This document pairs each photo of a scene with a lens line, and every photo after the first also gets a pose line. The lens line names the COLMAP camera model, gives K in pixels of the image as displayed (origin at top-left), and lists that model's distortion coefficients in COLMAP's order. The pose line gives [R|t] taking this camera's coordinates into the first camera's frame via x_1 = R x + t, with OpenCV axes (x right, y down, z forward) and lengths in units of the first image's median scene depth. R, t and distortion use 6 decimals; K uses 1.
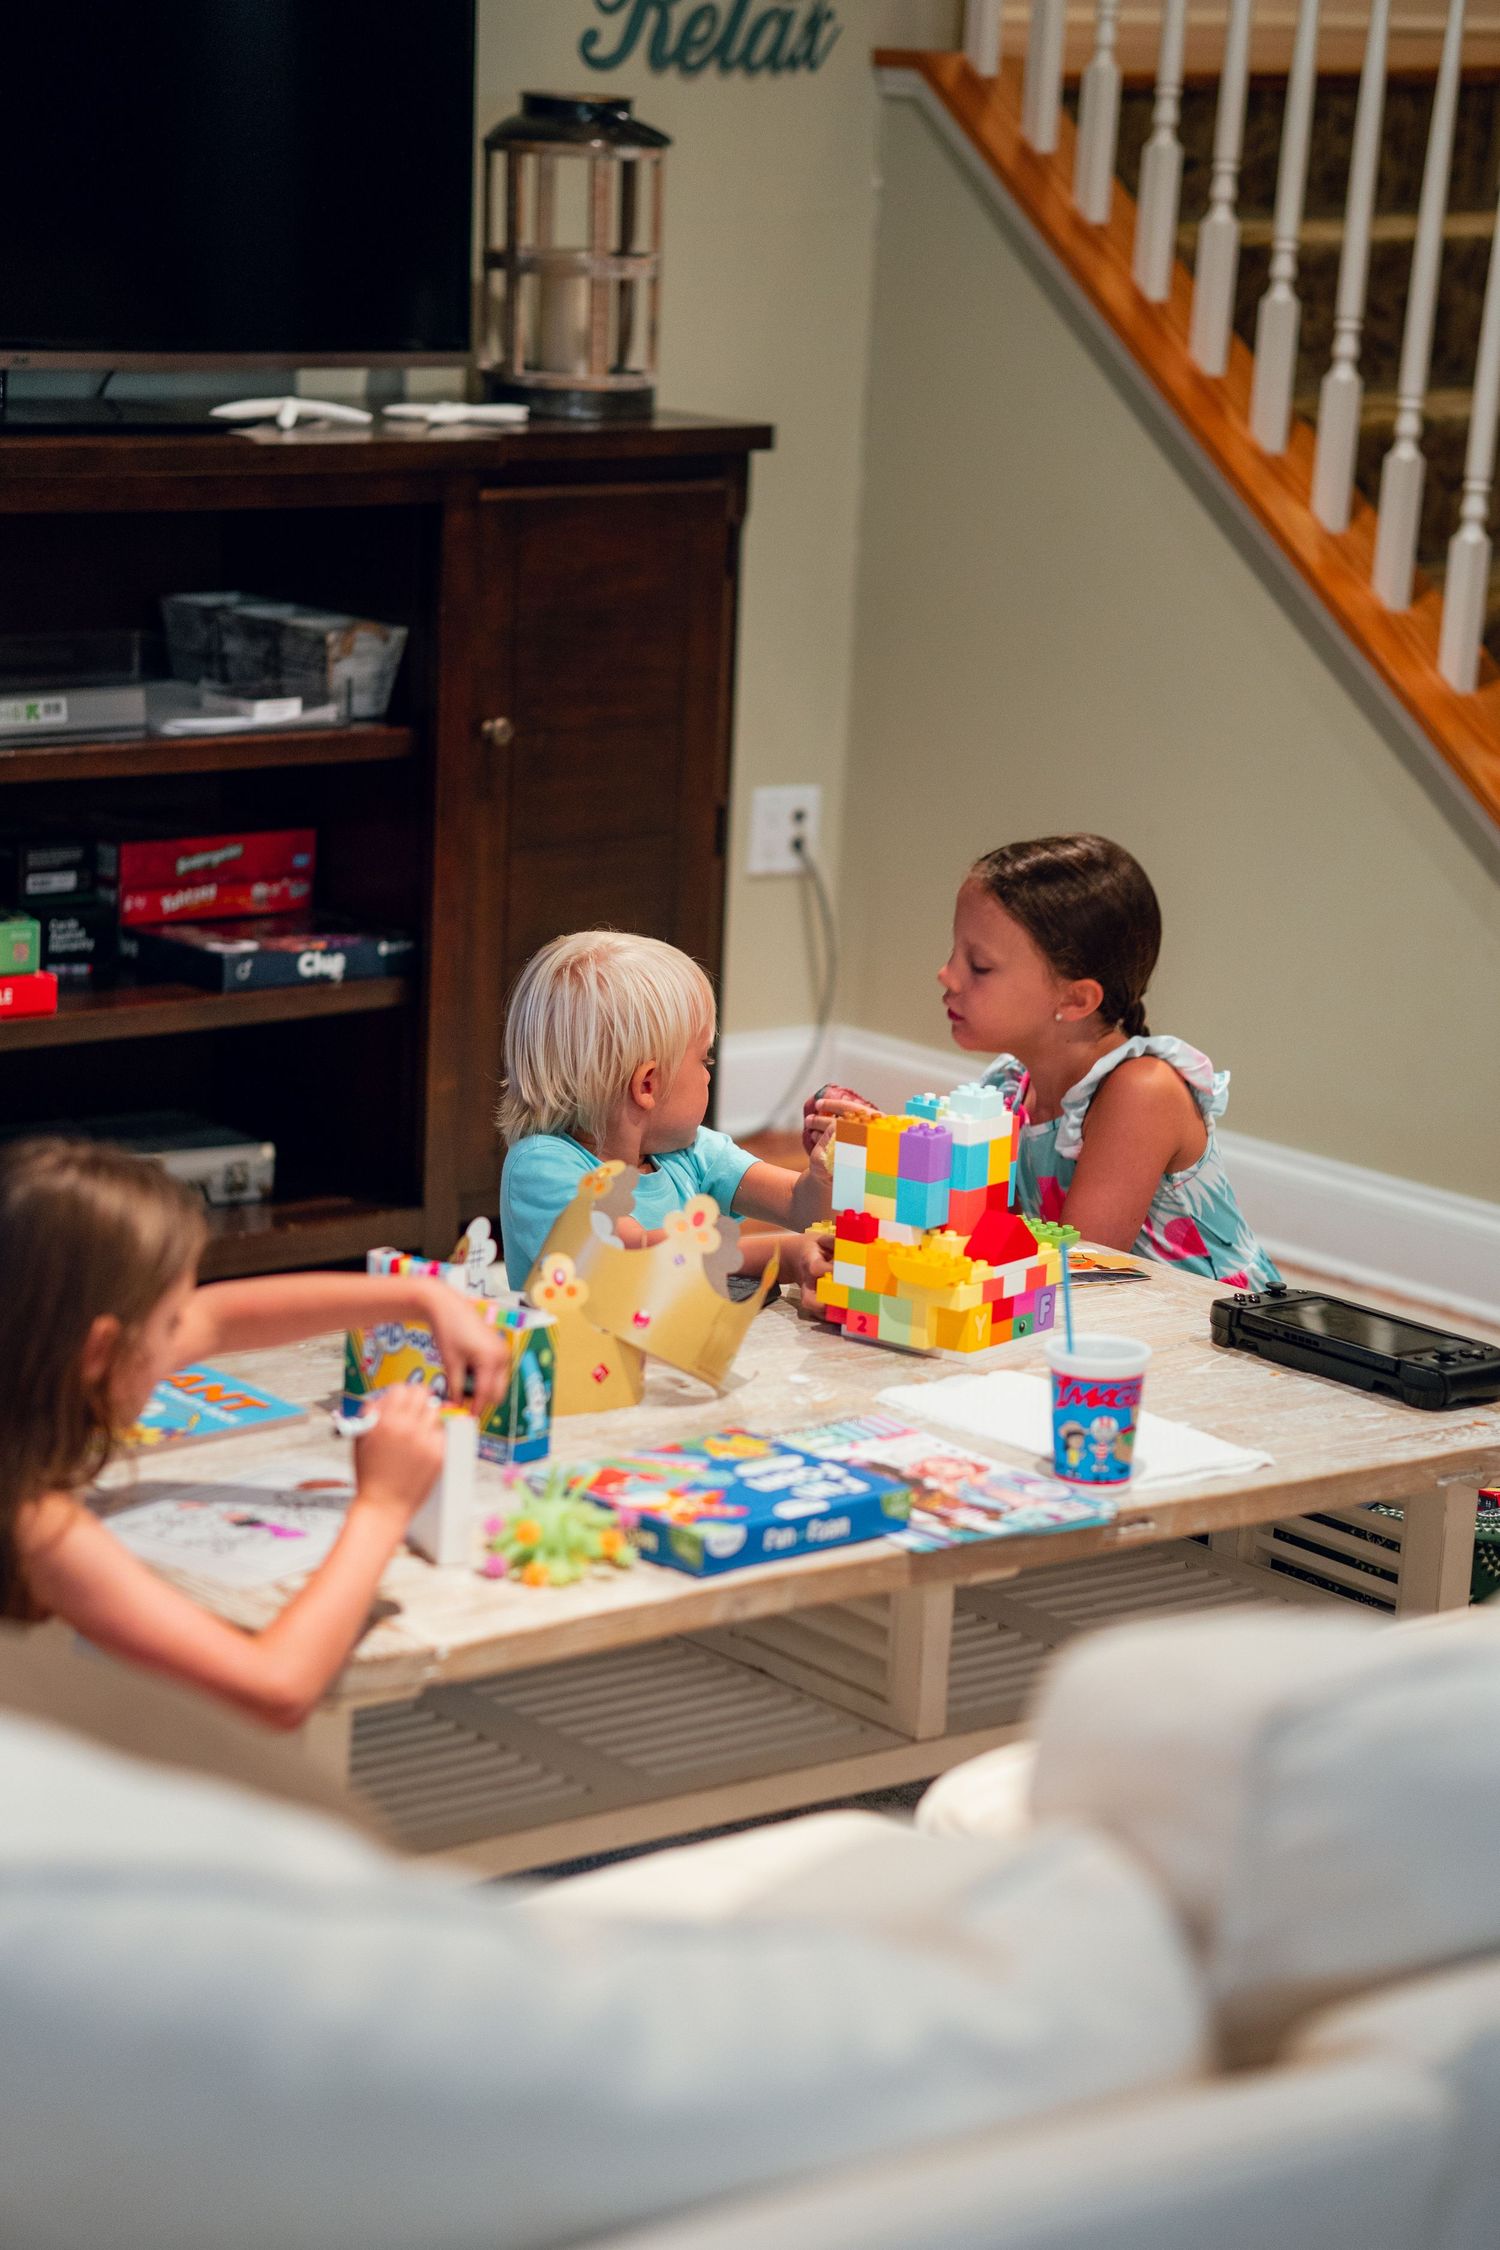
lens RADIAL K [[5370.7, 0, 729.1], [0, 5370.7, 1137.7], [0, 0, 1]] dist [0.683077, 0.000000]
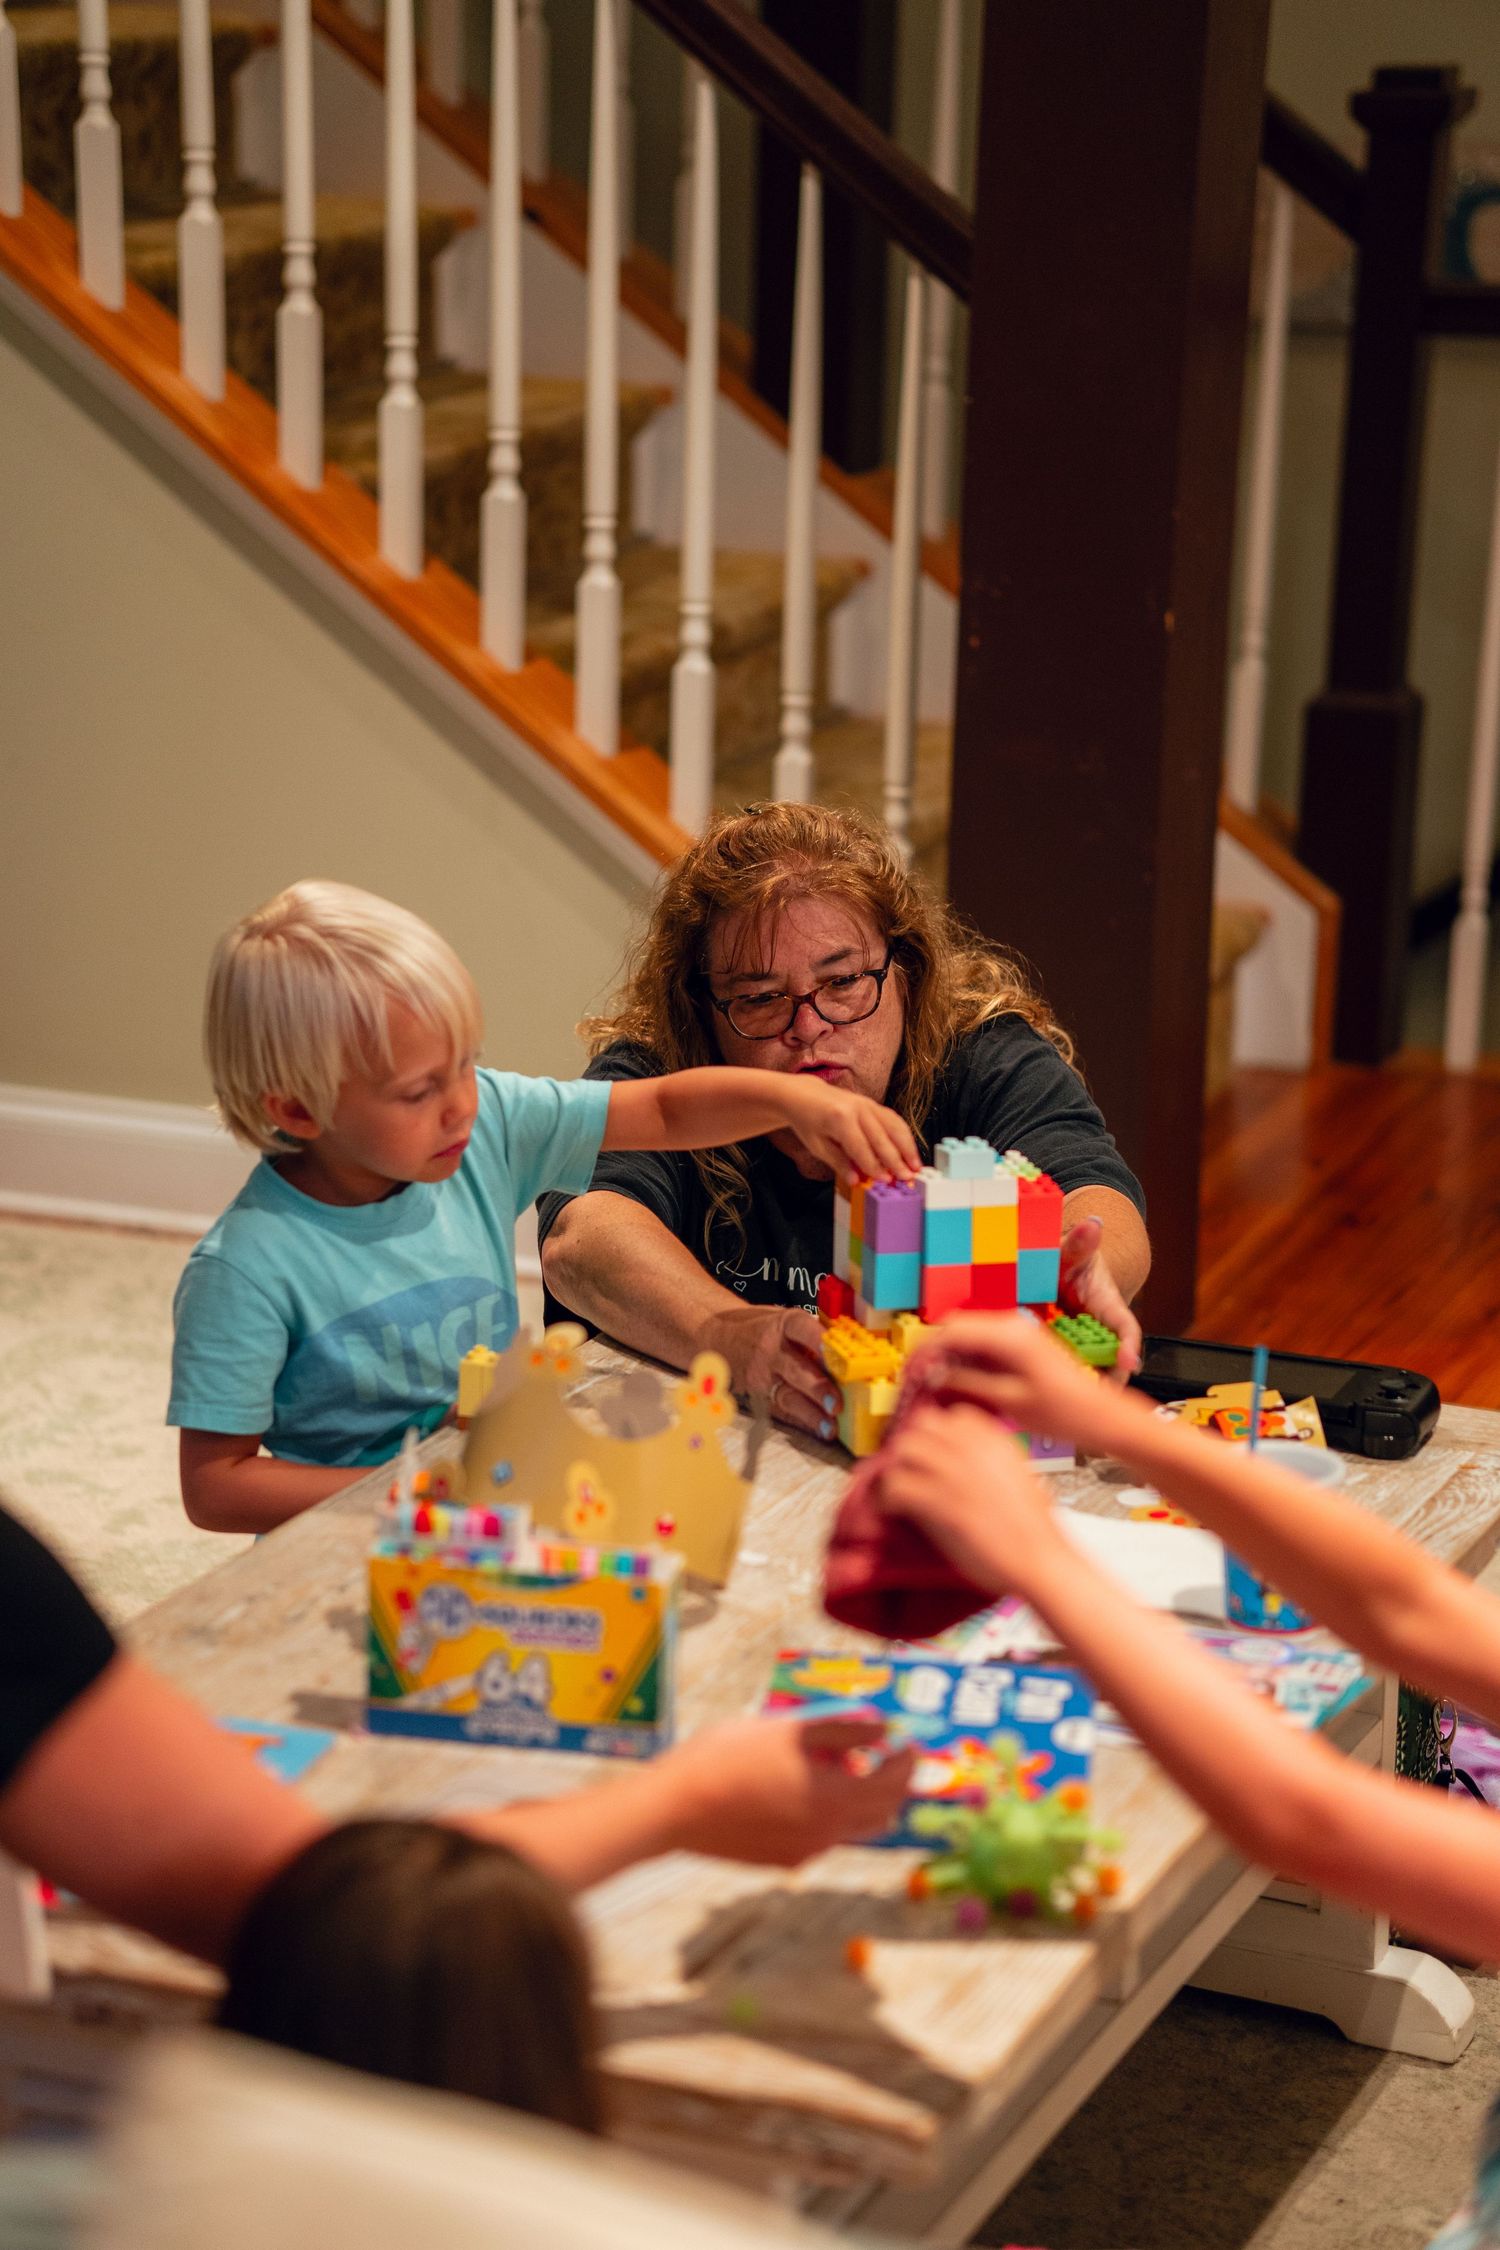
lens RADIAL K [[5370.7, 0, 748.8], [0, 5370.7, 1127.9], [0, 0, 1]] dist [0.683077, 0.000000]
pose [[0.884370, -0.151435, 0.441539, -0.258227], [0.133042, 0.988453, 0.072535, -0.058884], [-0.447425, -0.005405, 0.894305, 0.229957]]
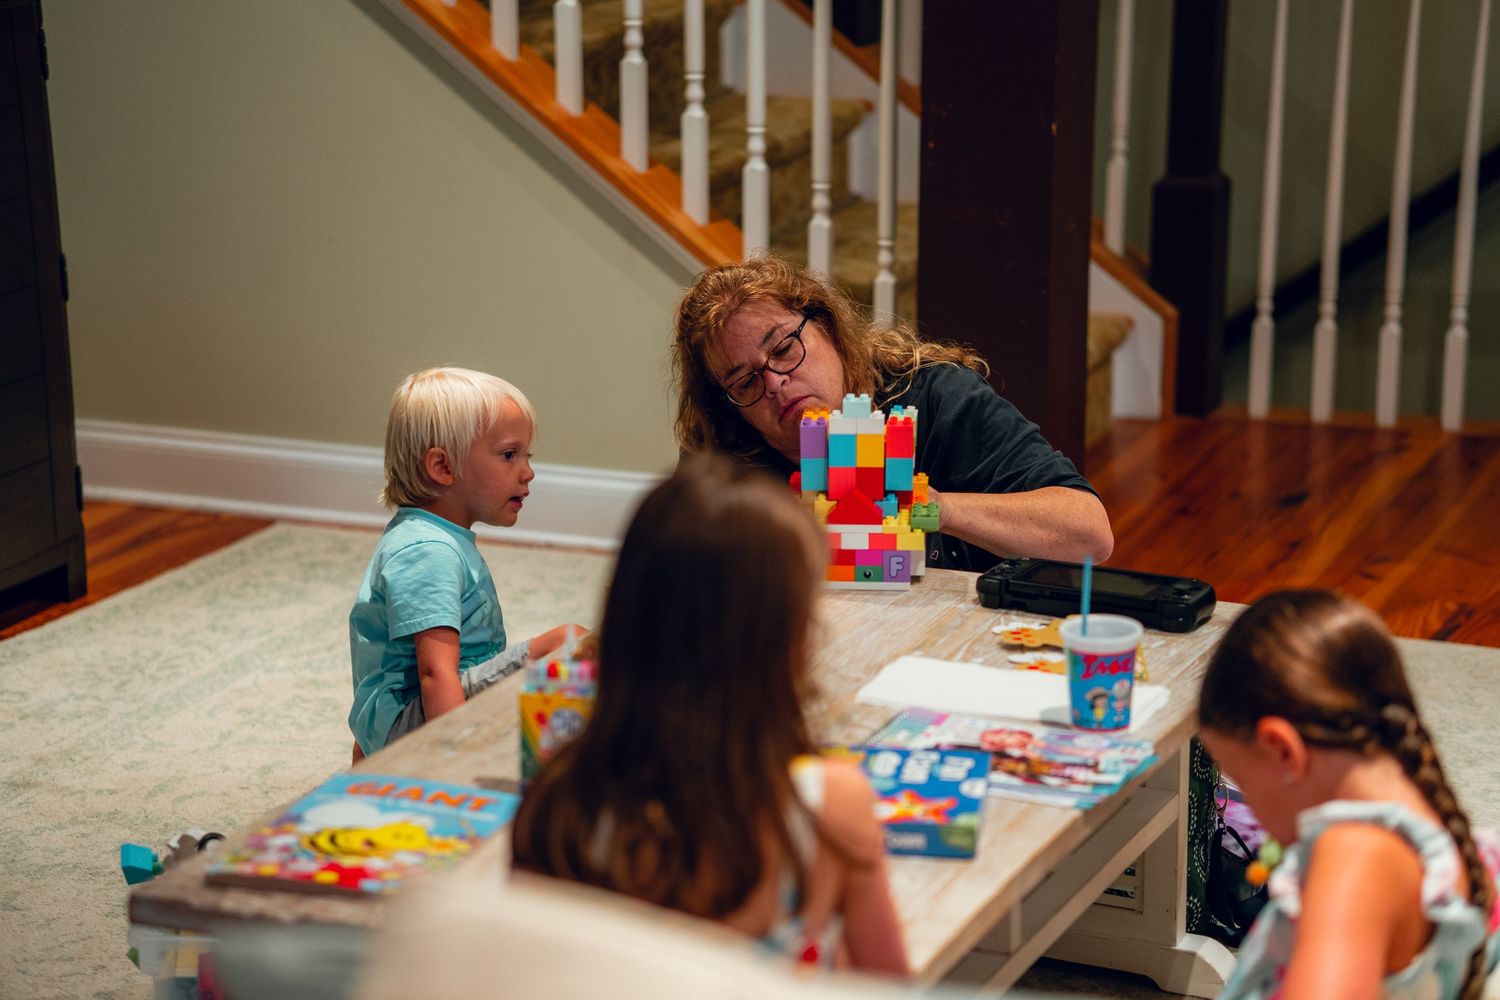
lens RADIAL K [[3580.5, 0, 746.0], [0, 3580.5, 509.2], [0, 0, 1]] dist [0.683077, 0.000000]
pose [[0.891386, -0.171376, 0.419596, -0.274703], [0.156227, 0.985202, 0.070501, -0.048089], [-0.425469, 0.002709, 0.904969, 0.176606]]
